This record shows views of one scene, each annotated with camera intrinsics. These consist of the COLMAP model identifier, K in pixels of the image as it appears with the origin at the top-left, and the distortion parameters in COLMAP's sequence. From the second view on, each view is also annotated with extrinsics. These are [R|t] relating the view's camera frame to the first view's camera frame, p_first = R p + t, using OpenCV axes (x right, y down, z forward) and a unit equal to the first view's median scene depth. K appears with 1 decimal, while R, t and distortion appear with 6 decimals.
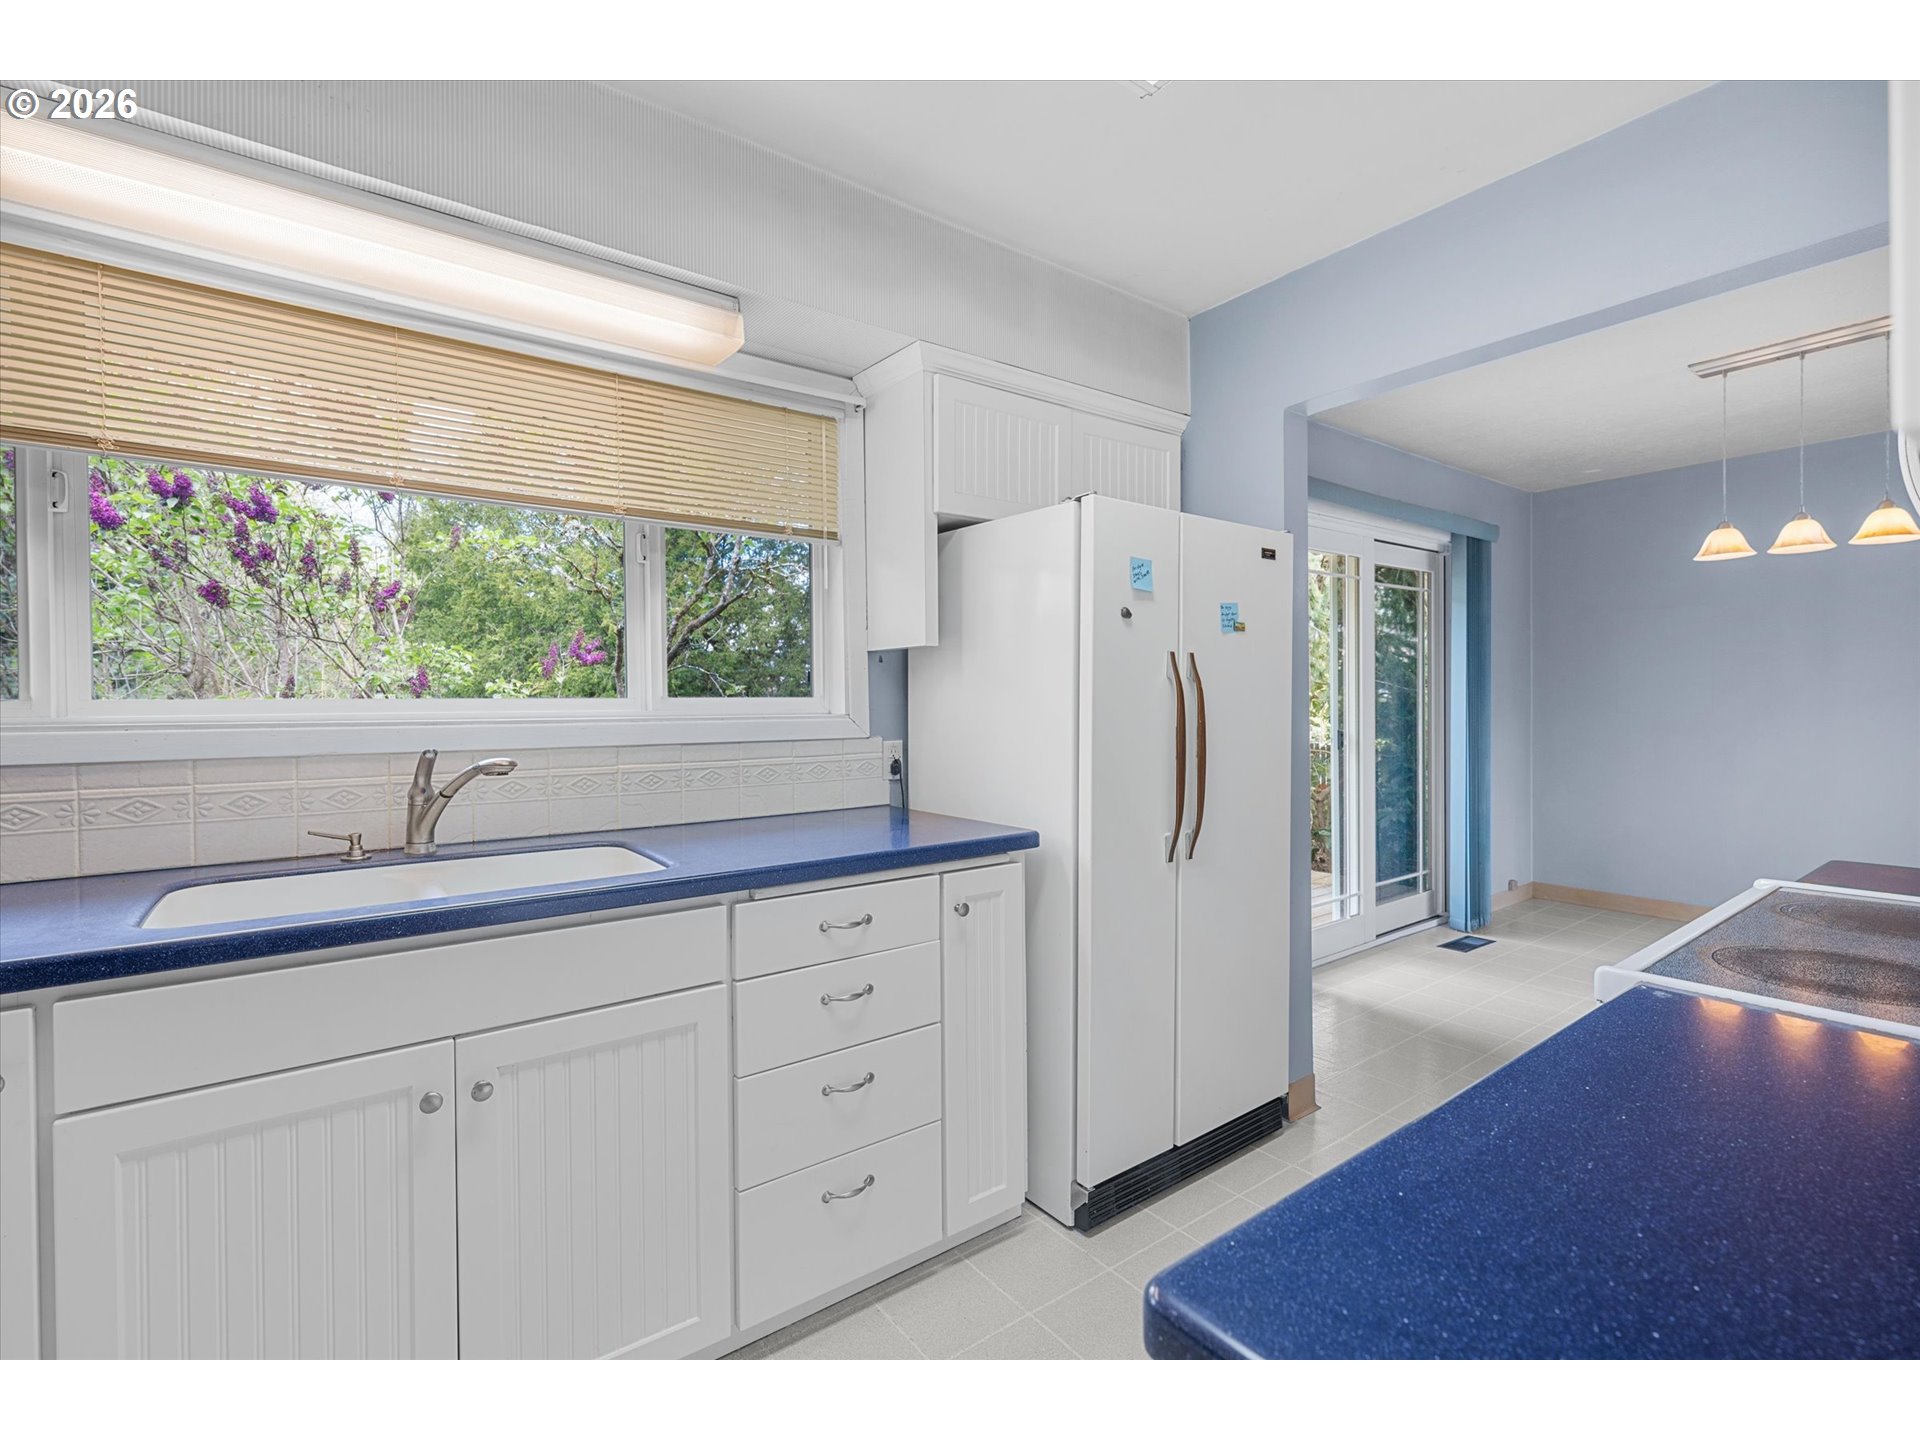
lens RADIAL K [[868.4, 0, 961.8], [0, 868.4, 710.4], [0, 0, 1]] dist [0.000334, 0.000880]
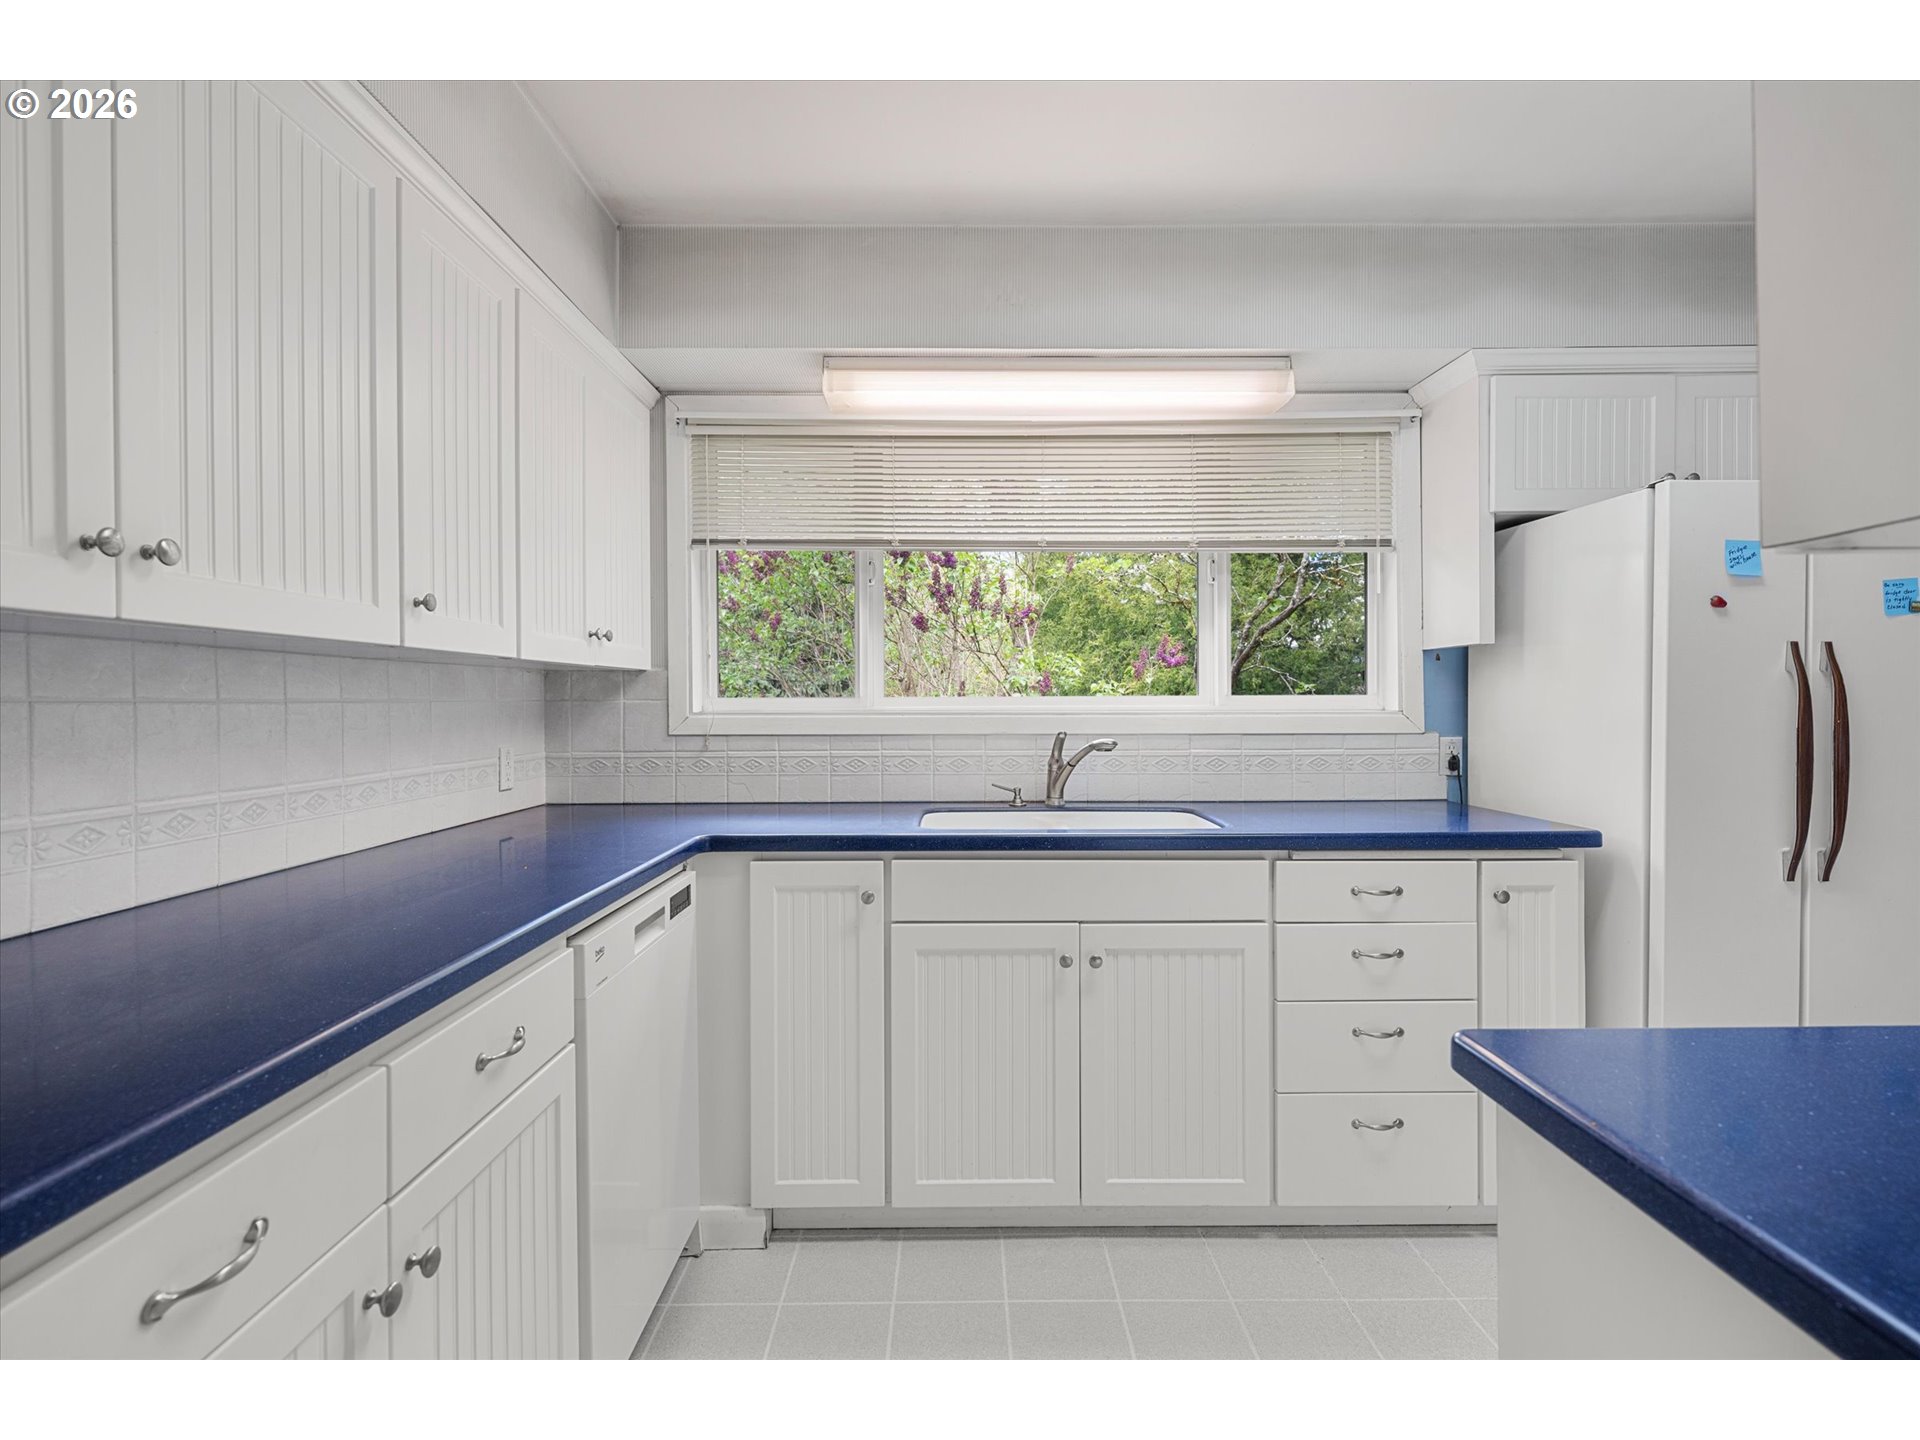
lens RADIAL K [[868.4, 0, 961.8], [0, 868.4, 710.4], [0, 0, 1]] dist [0.000334, 0.000880]
pose [[0.798681, 0.008462, -0.601696, 0.079747], [-0.007491, 0.999963, 0.004119, 0.003894], [0.601708, 0.001218, 0.798715, -0.167633]]
